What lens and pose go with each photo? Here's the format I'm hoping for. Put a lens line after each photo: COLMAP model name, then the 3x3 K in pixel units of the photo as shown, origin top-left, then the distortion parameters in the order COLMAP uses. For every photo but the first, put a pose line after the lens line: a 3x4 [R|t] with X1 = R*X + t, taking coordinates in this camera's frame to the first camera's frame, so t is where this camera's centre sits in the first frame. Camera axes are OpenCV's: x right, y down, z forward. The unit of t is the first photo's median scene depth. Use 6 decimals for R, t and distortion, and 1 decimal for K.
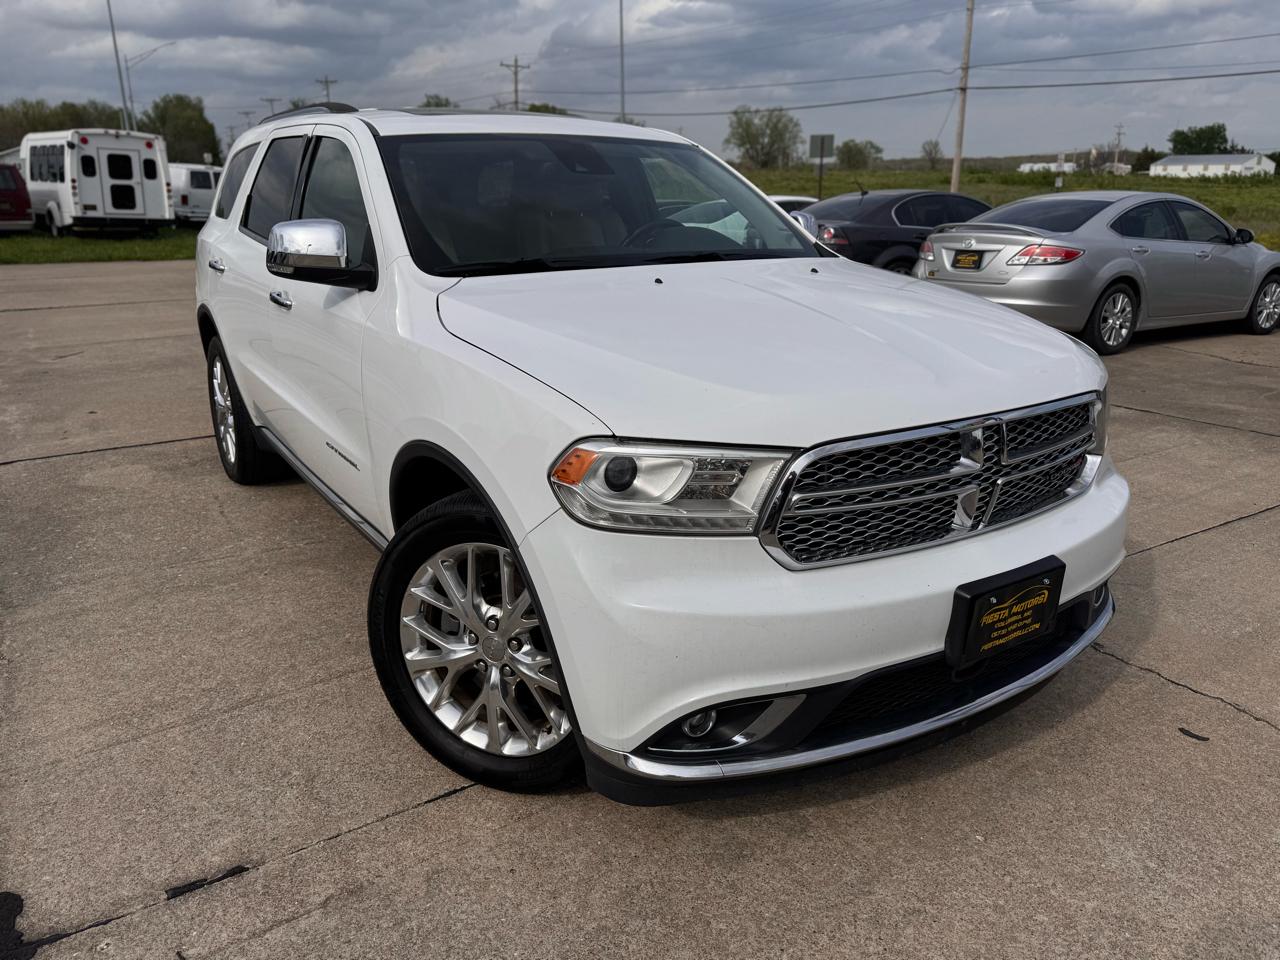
lens RADIAL K [[953.2, 0, 638.4], [0, 953.2, 470.8], [0, 0, 1]] dist [0.029596, -0.038467]
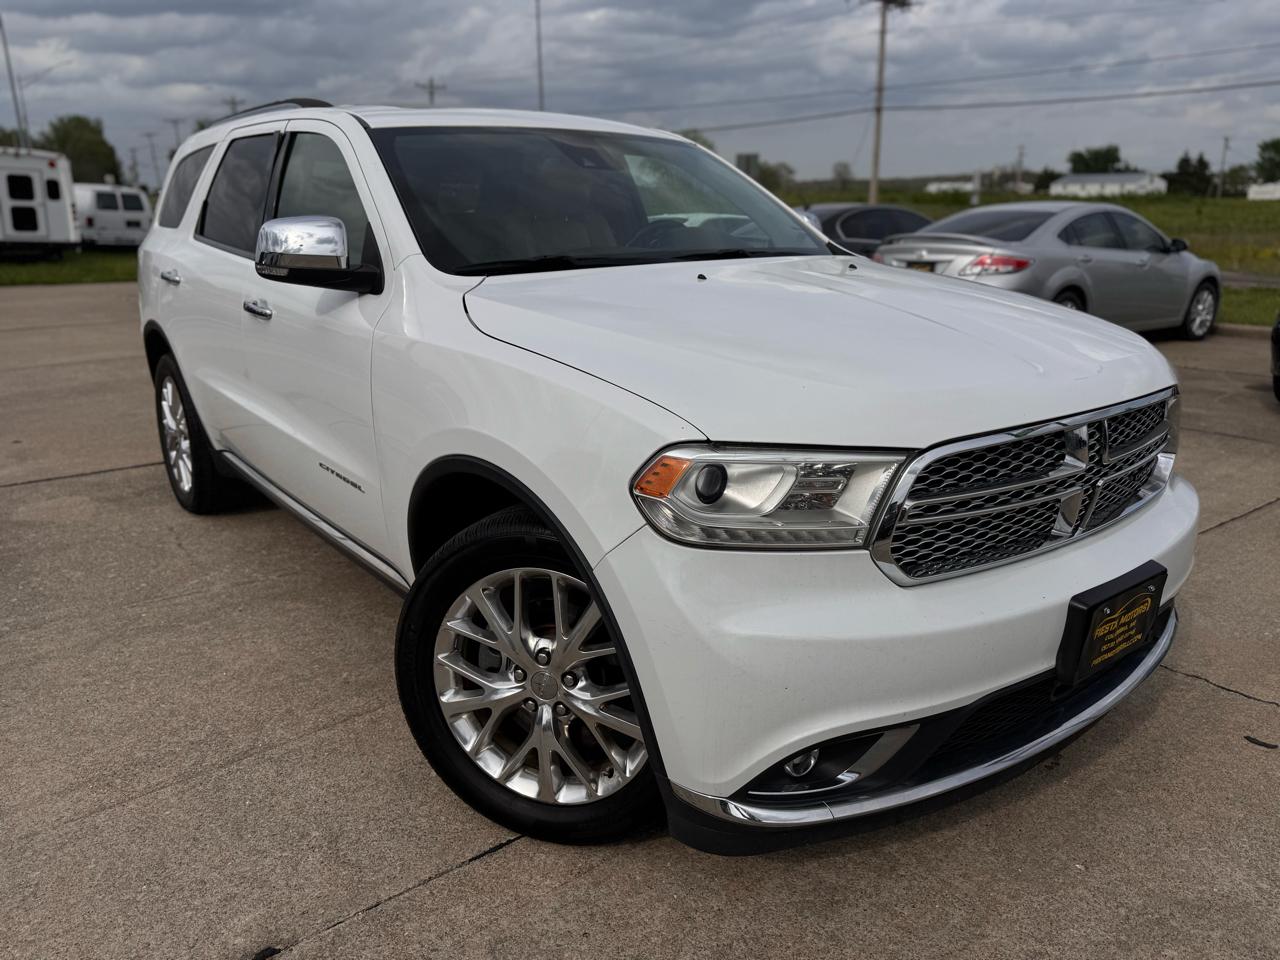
lens RADIAL K [[953.2, 0, 632.2], [0, 953.2, 479.0], [0, 0, 1]] dist [0.029596, -0.038467]
pose [[0.996891, -0.026007, 0.074383, -0.127694], [0.026988, 0.999561, -0.012222, 0.005999], [-0.074033, 0.014192, 0.997155, 0.092404]]
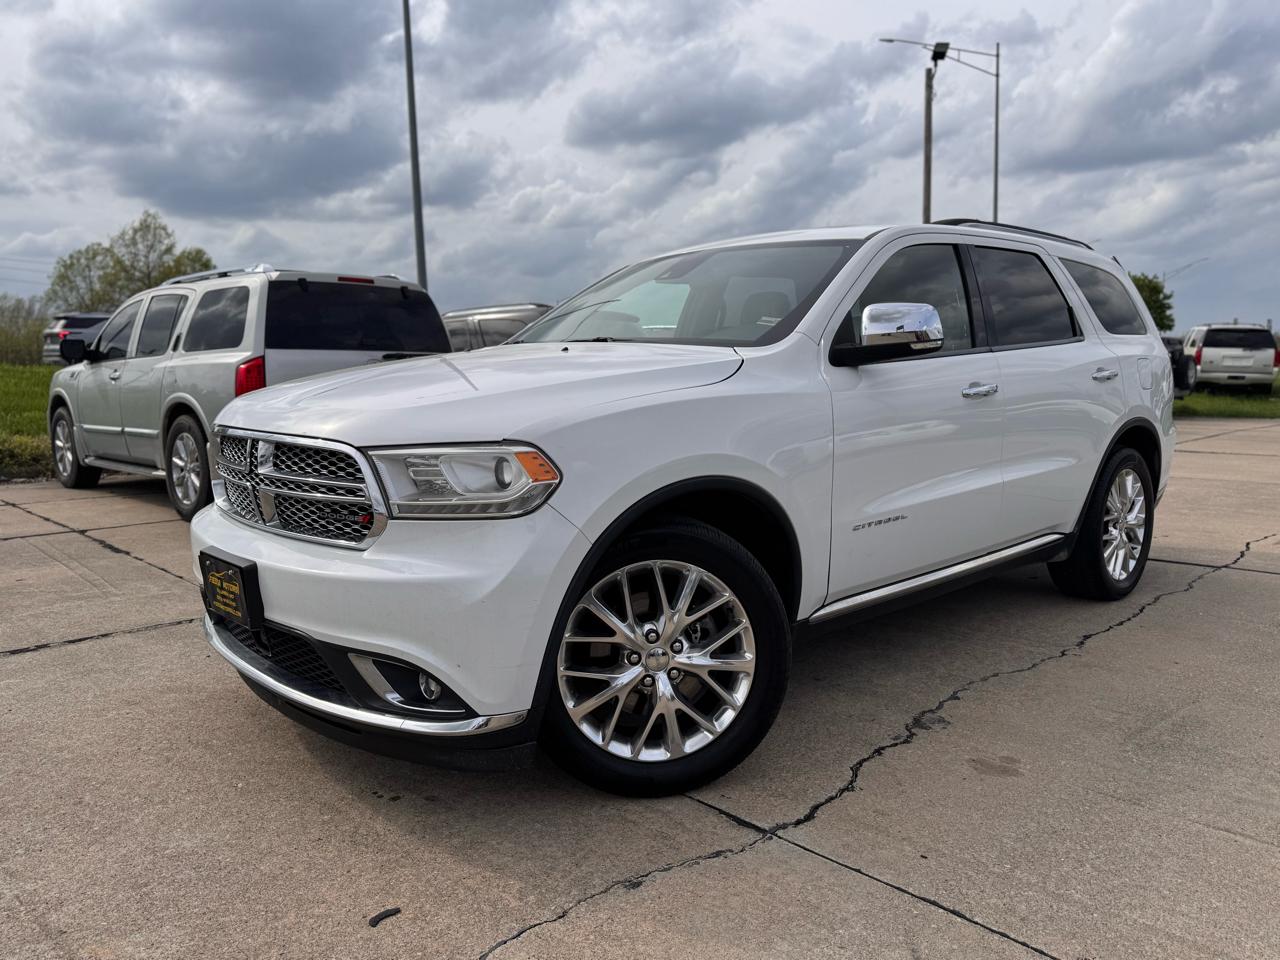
lens RADIAL K [[953.2, 0, 645.0], [0, 953.2, 483.0], [0, 0, 1]] dist [0.029596, -0.038467]
pose [[0.199267, 0.124250, -0.972036, 1.480429], [-0.277506, 0.958480, 0.065629, -0.189107], [0.939831, 0.256668, 0.225474, 1.039068]]
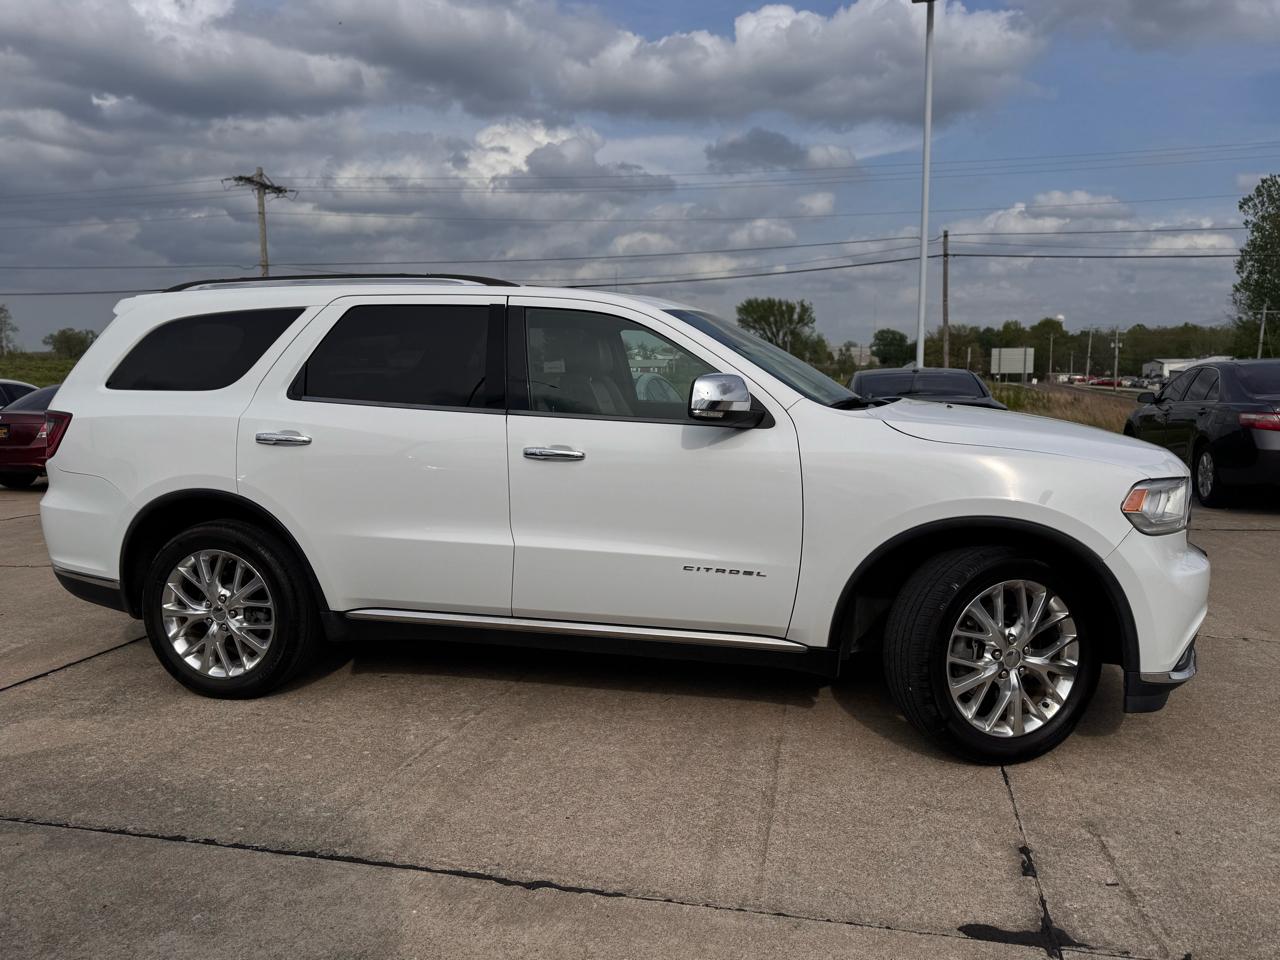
lens RADIAL K [[953.2, 0, 643.6], [0, 953.2, 477.9], [0, 0, 1]] dist [0.029596, -0.038467]
pose [[0.726809, -0.078076, 0.682388, -1.459633], [0.202538, 0.973703, -0.104316, -0.033284], [-0.656298, 0.214027, 0.723509, 0.269059]]
